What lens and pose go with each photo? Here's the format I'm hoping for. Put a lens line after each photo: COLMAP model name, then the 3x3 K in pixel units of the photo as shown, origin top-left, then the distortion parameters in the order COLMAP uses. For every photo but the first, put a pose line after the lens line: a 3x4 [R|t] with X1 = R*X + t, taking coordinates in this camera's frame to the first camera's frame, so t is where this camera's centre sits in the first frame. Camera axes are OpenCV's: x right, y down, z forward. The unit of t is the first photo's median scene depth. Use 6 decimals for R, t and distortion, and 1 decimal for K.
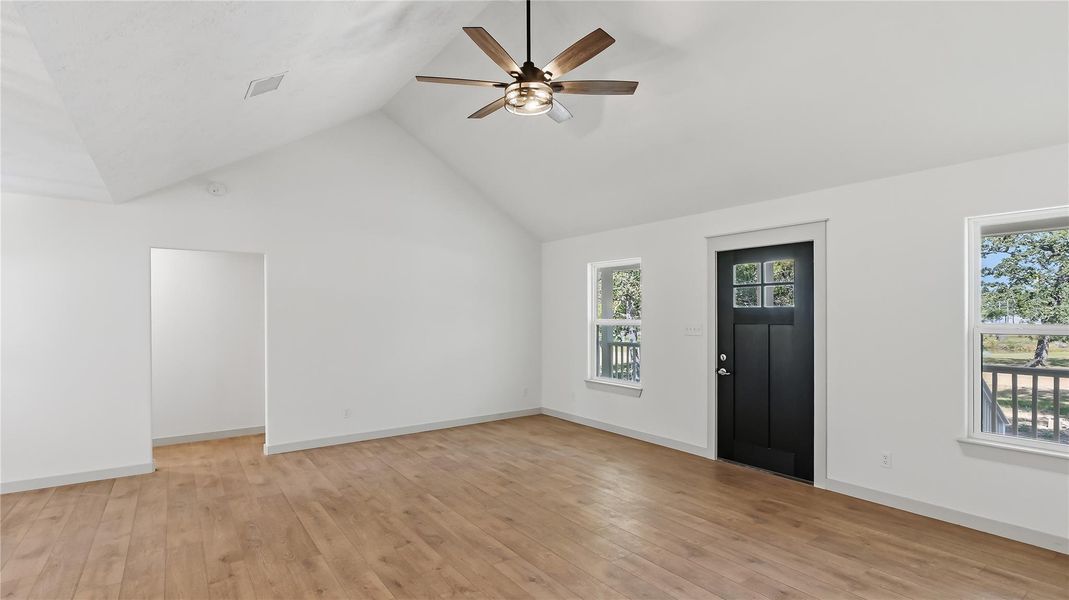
lens RADIAL K [[506.9, 0, 524.0], [0, 506.9, 316.3], [0, 0, 1]] dist [-0.001190, -0.000160]
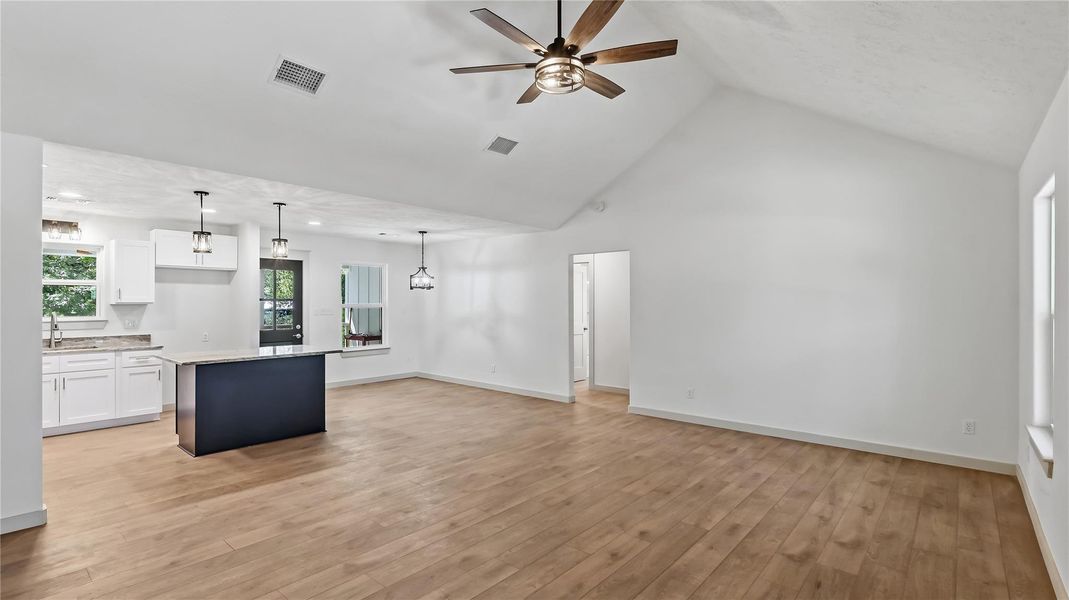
lens RADIAL K [[489.4, 0, 523.3], [0, 489.4, 304.8], [0, 0, 1]] dist [-0.003735, -0.000347]
pose [[0.227366, 0.007645, -0.973779, 0.742598], [-0.008558, 0.999946, 0.005852, 0.005416], [0.973772, 0.007003, 0.227419, 0.584281]]
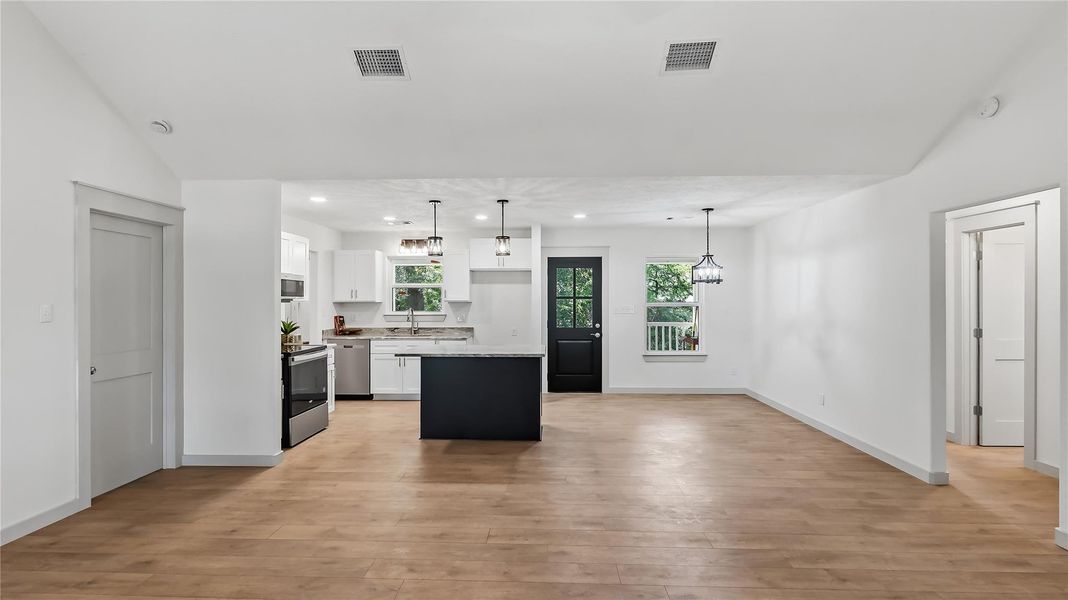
lens RADIAL K [[494.4, 0, 530.1], [0, 494.4, 306.7], [0, 0, 1]] dist [-0.002581, -0.000418]
pose [[-0.603623, 0.014557, -0.797137, 0.343700], [-0.003141, 0.999782, 0.020636, 0.001311], [0.797264, 0.014960, -0.603446, 1.063746]]
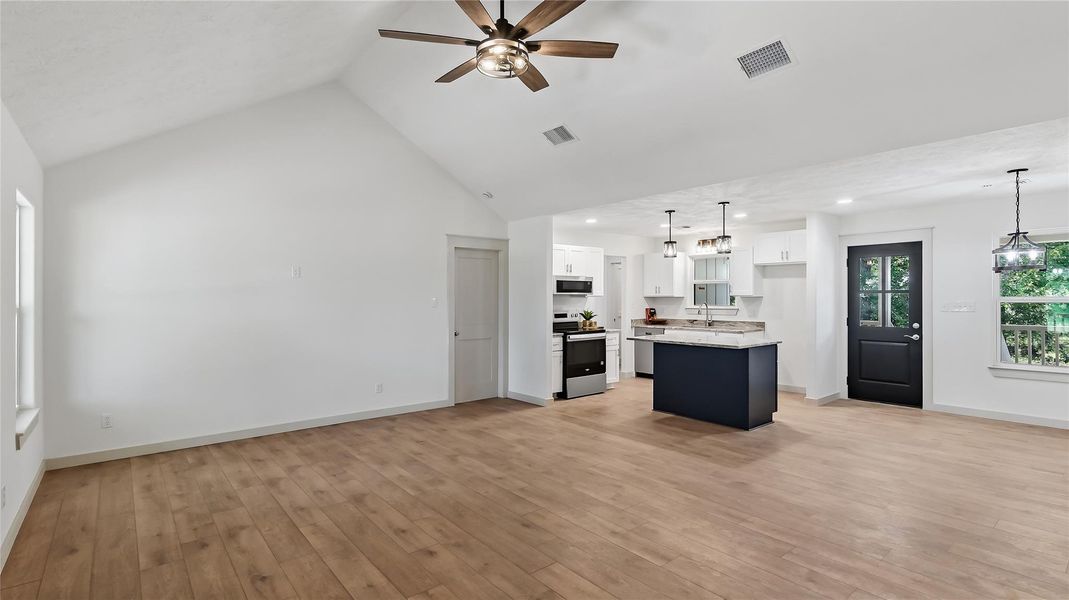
lens RADIAL K [[503.1, 0, 534.5], [0, 503.1, 300.0], [0, 0, 1]] dist [-0.002020, -0.000192]
pose [[-0.996440, 0.007721, -0.083953, 0.021862], [0.006400, 0.999852, 0.015986, -0.000715], [0.084064, 0.015392, -0.996341, 1.564683]]
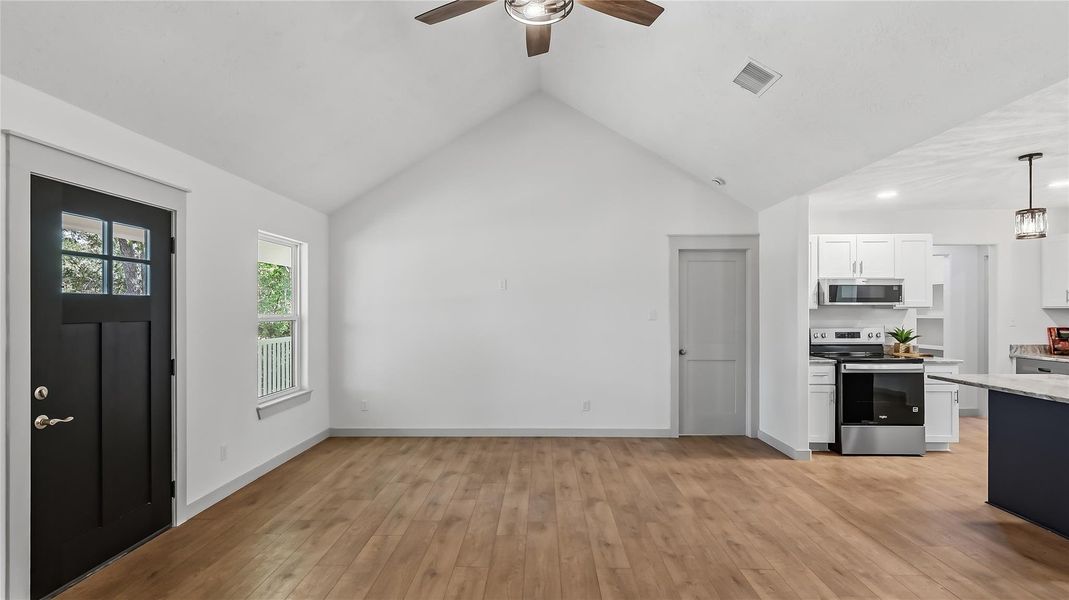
lens RADIAL K [[501.7, 0, 533.0], [0, 501.7, 309.1], [0, 0, 1]] dist [-0.002207, -0.000727]
pose [[-0.808639, 0.007061, 0.588262, -0.320830], [0.011924, 0.999919, 0.004388, 0.003903], [-0.588184, 0.010562, -0.808658, 1.276584]]
